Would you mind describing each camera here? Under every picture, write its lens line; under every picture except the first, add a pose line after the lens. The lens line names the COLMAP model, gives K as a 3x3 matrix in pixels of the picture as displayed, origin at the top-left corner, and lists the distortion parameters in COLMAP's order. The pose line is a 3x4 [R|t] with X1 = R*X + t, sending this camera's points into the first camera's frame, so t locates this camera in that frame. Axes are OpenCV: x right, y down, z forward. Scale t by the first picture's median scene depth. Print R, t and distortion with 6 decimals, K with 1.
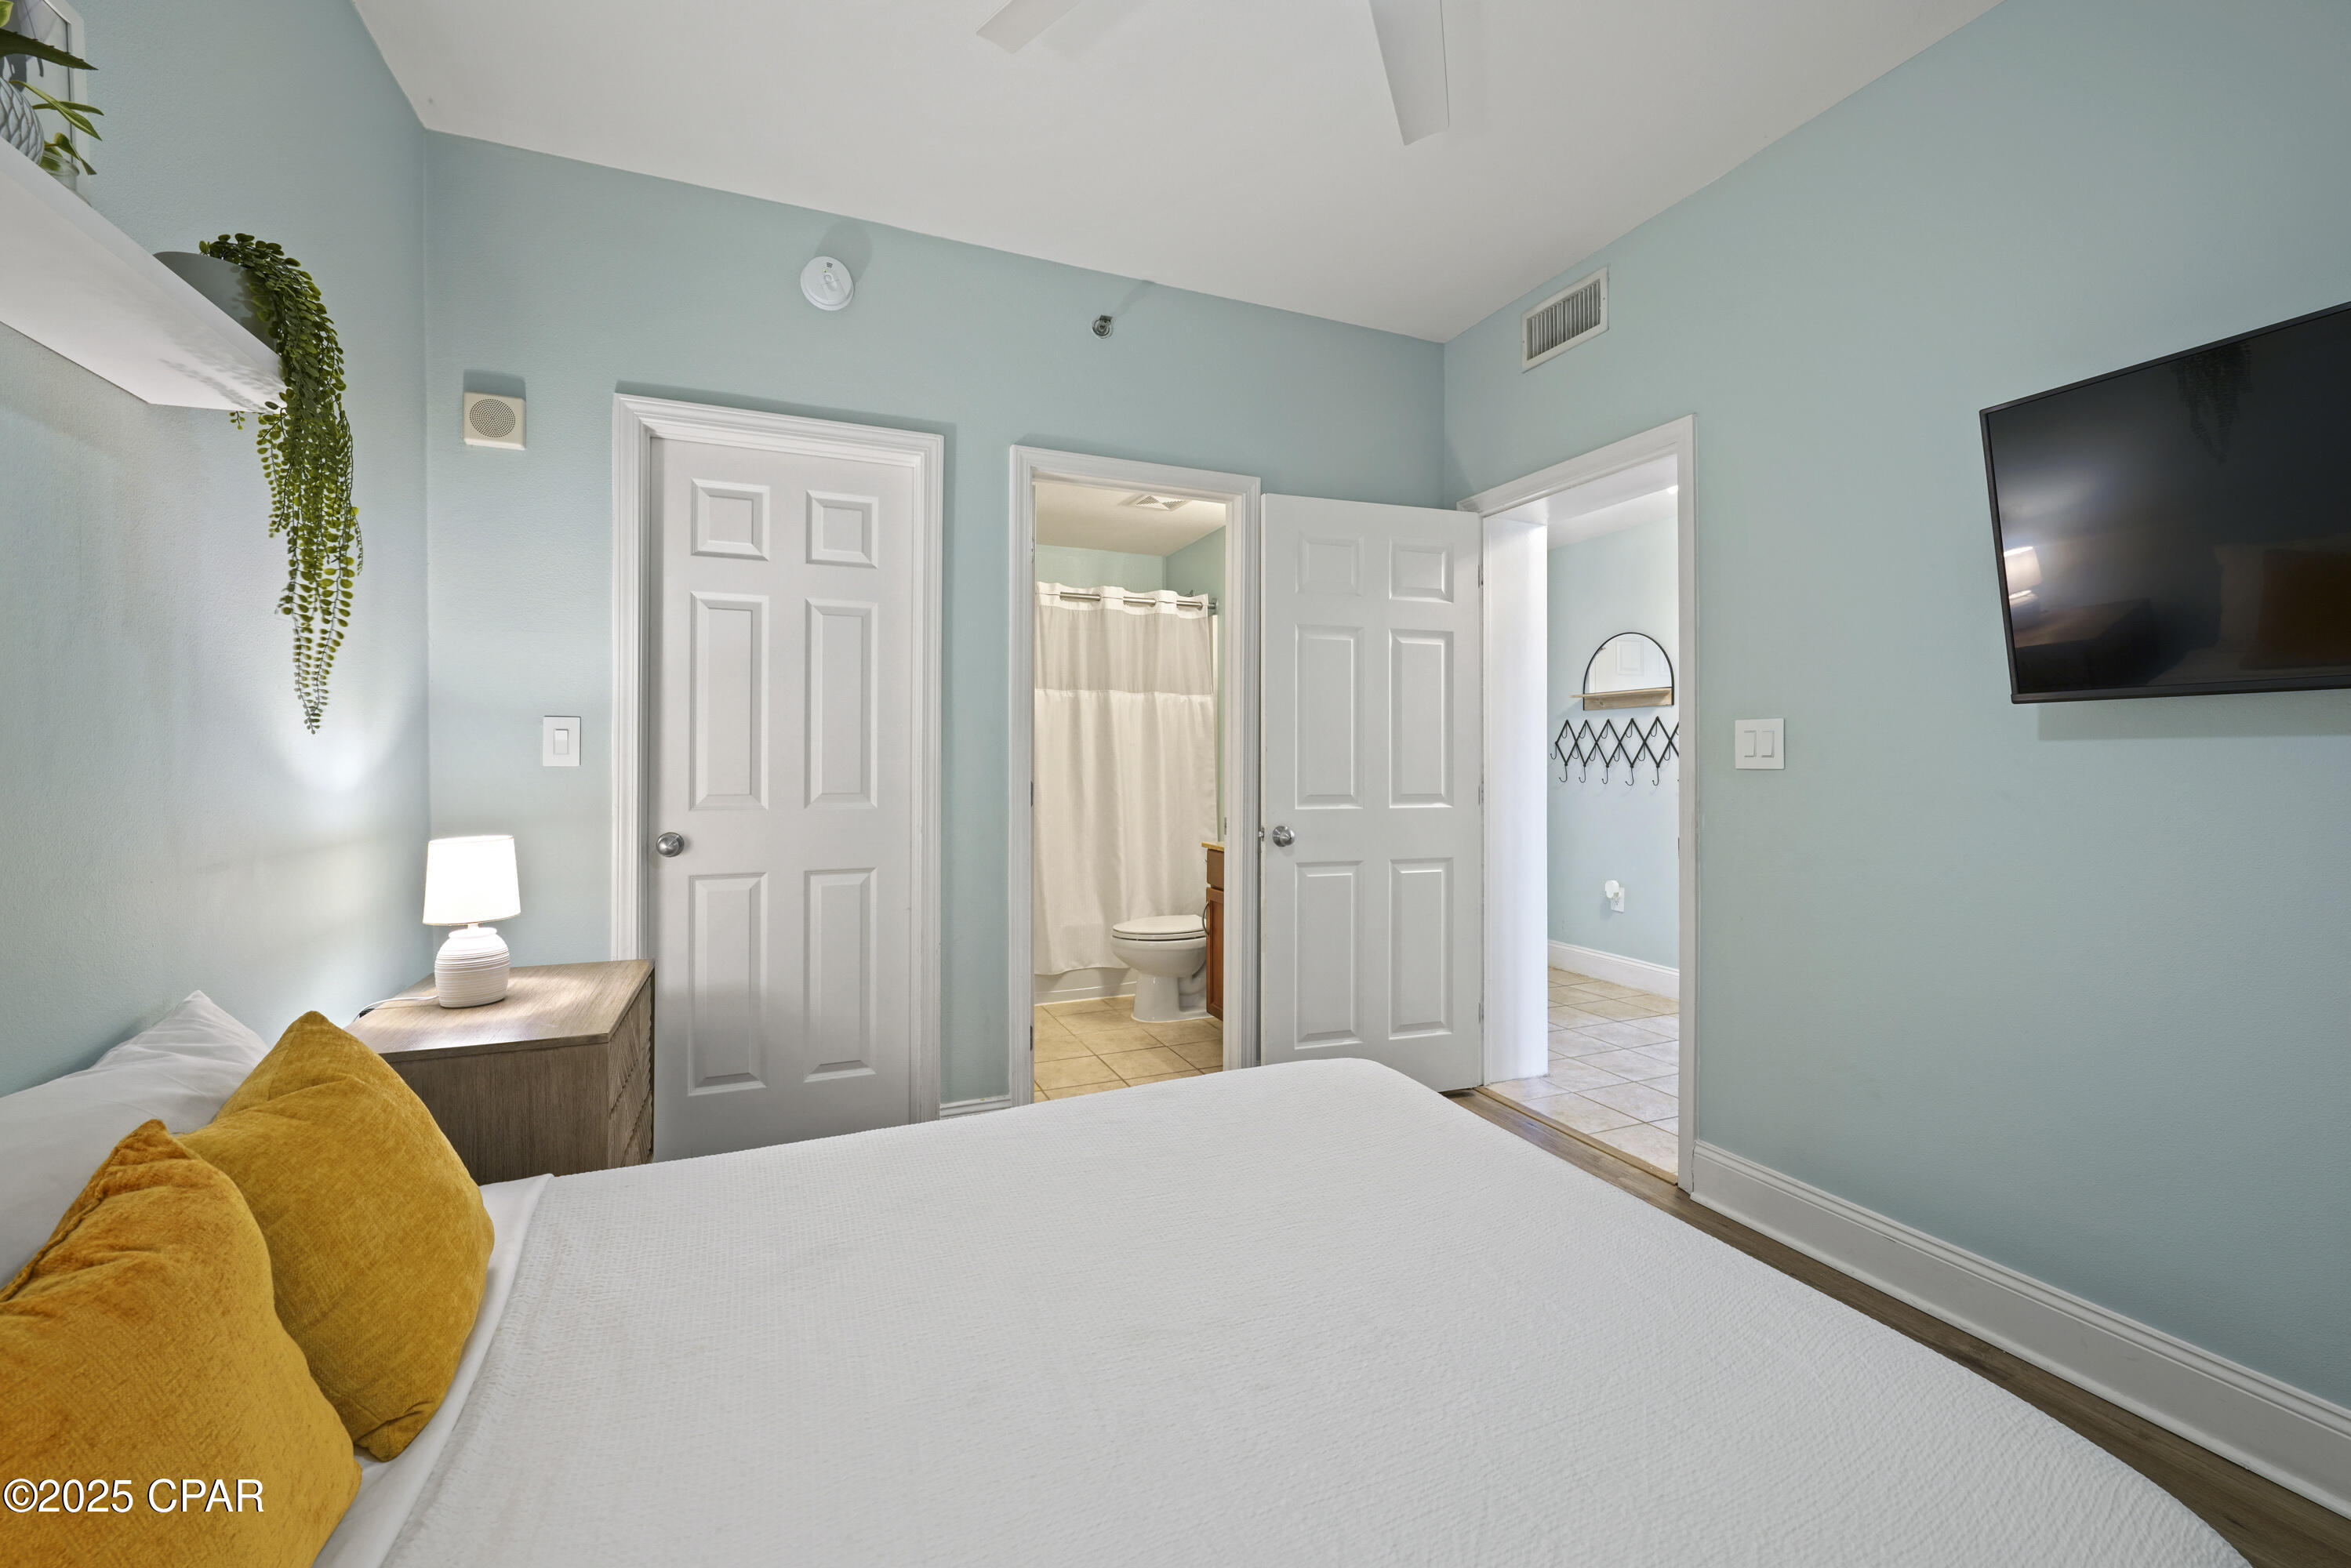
lens RADIAL K [[924.8, 0, 1176.5], [0, 924.8, 757.7], [0, 0, 1]] dist [-0.009652, -0.000056]
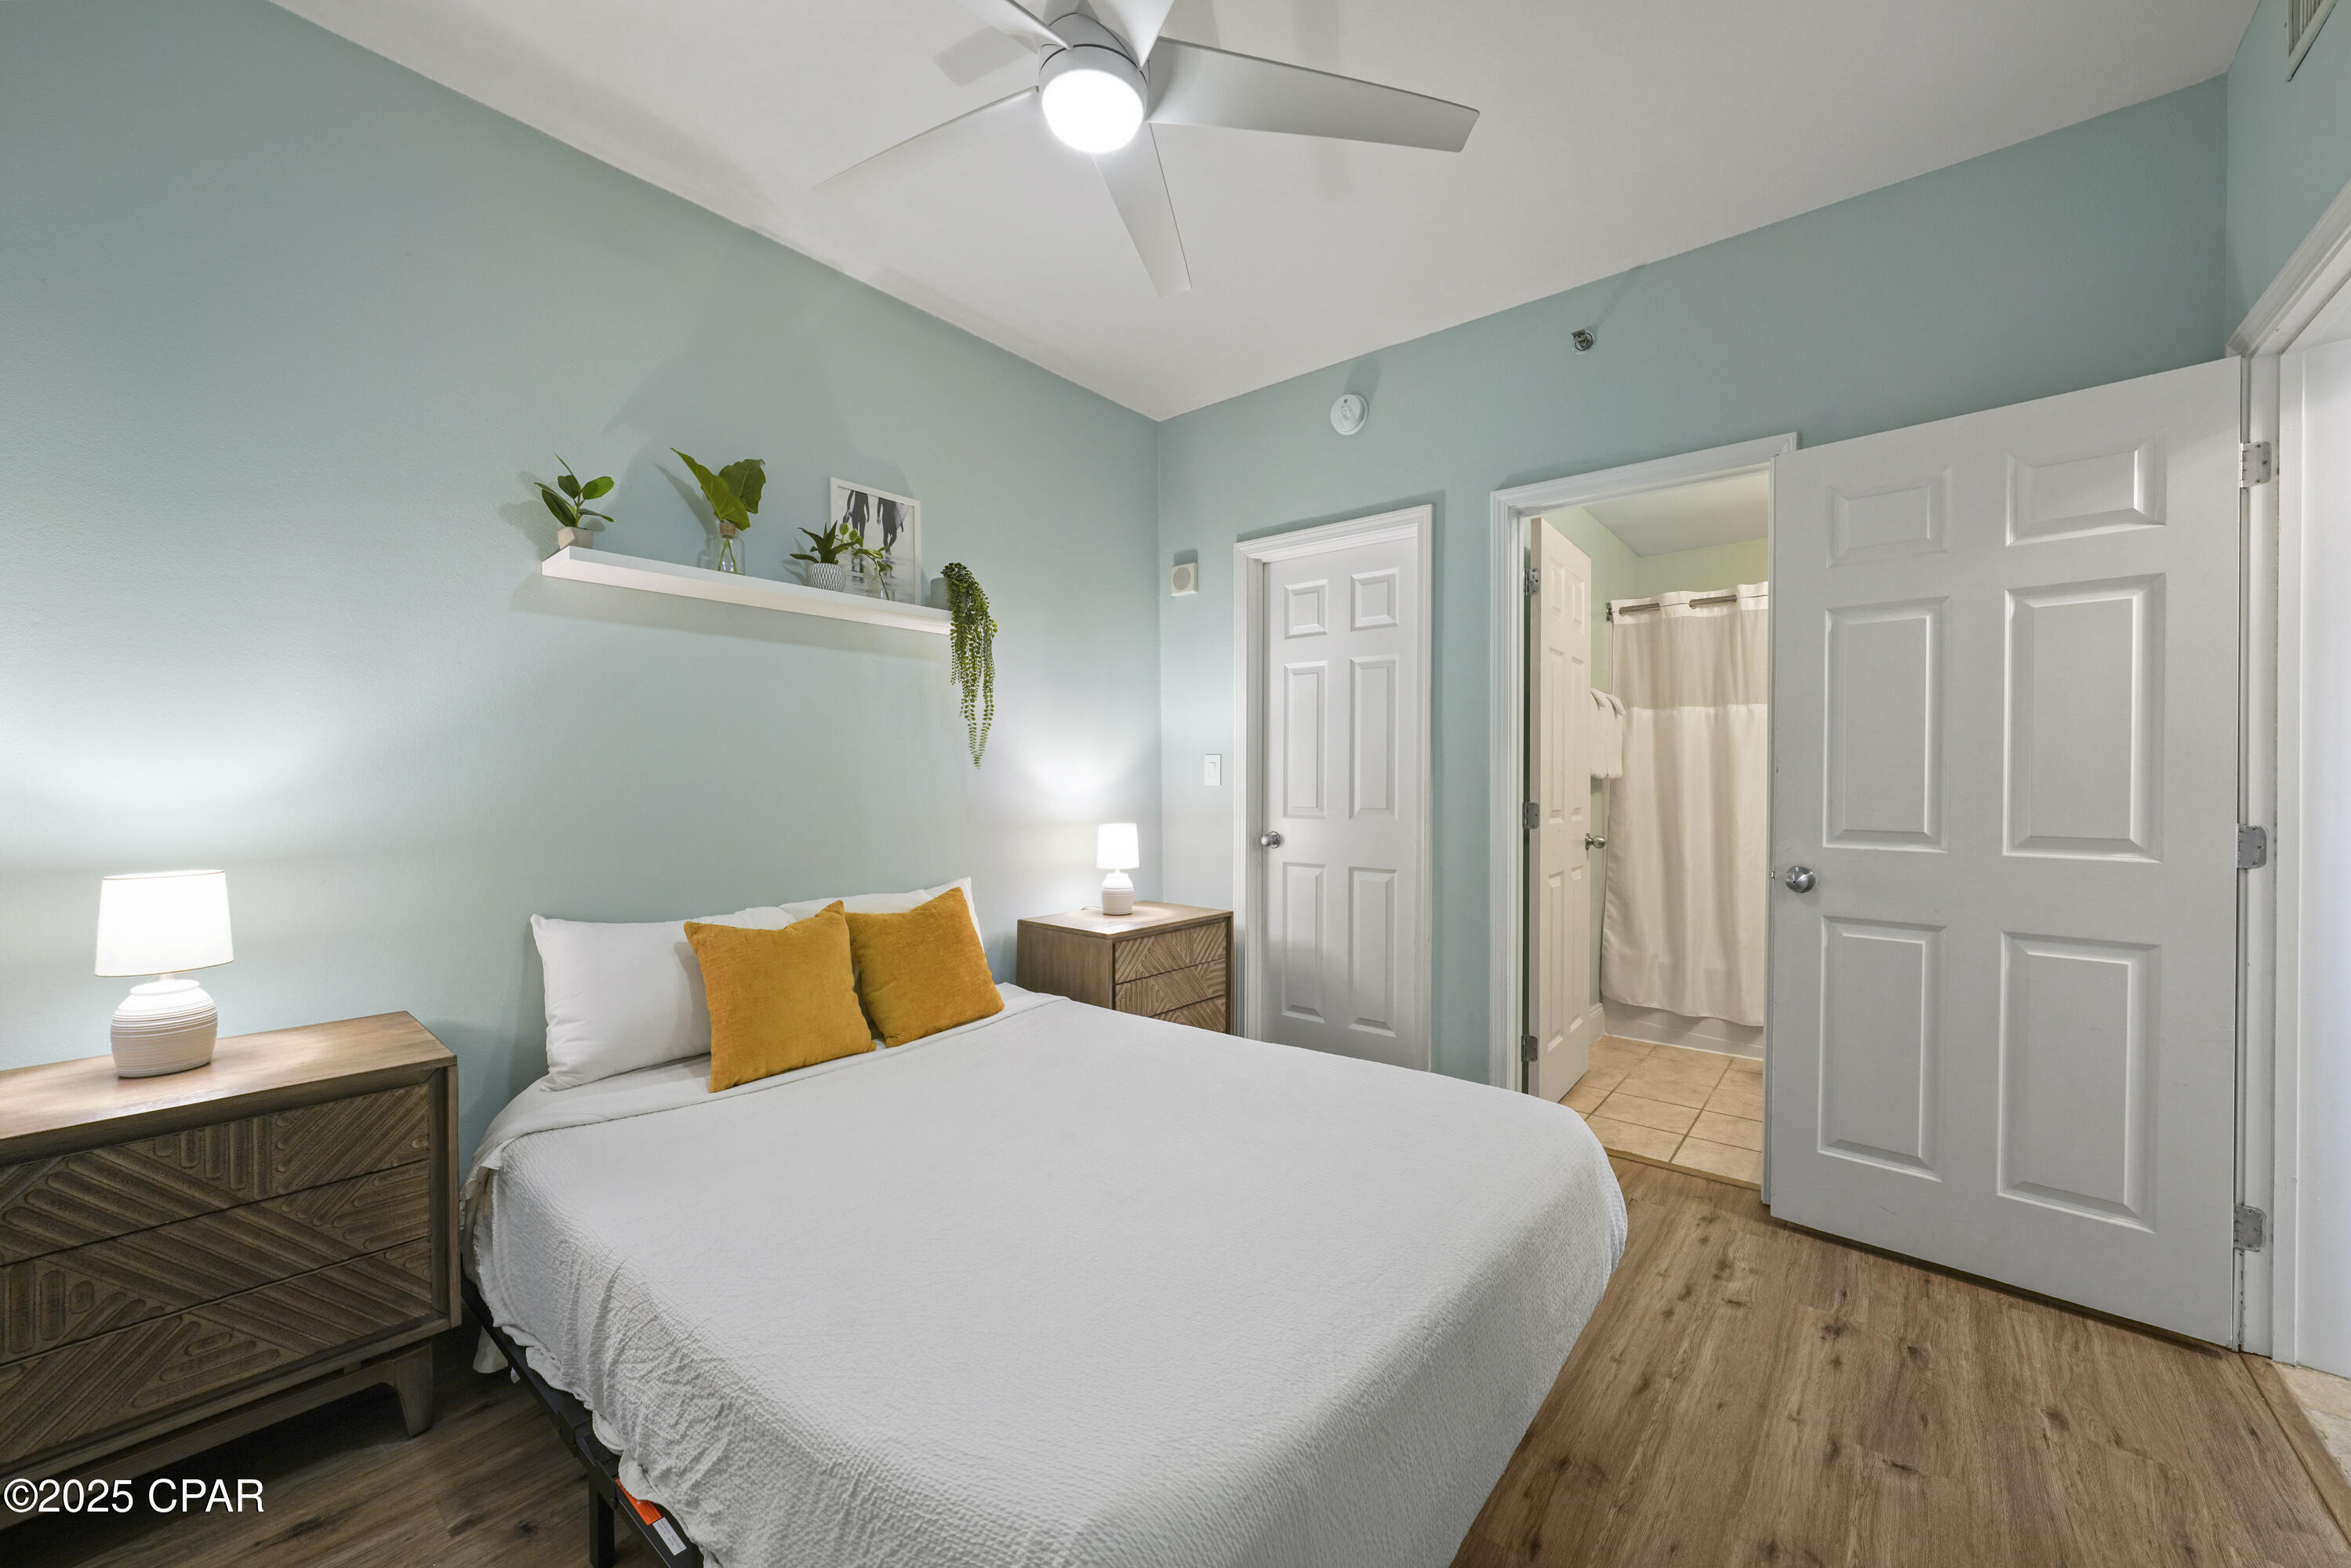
lens RADIAL K [[913.0, 0, 1176.5], [0, 913.0, 789.9], [0, 0, 1]] dist [-0.018626, 0.005499]
pose [[0.463547, 0.009844, -0.886018, 0.624625], [0.000131, 0.999938, 0.011179, -0.001101], [0.886072, -0.005298, 0.463517, 0.183138]]
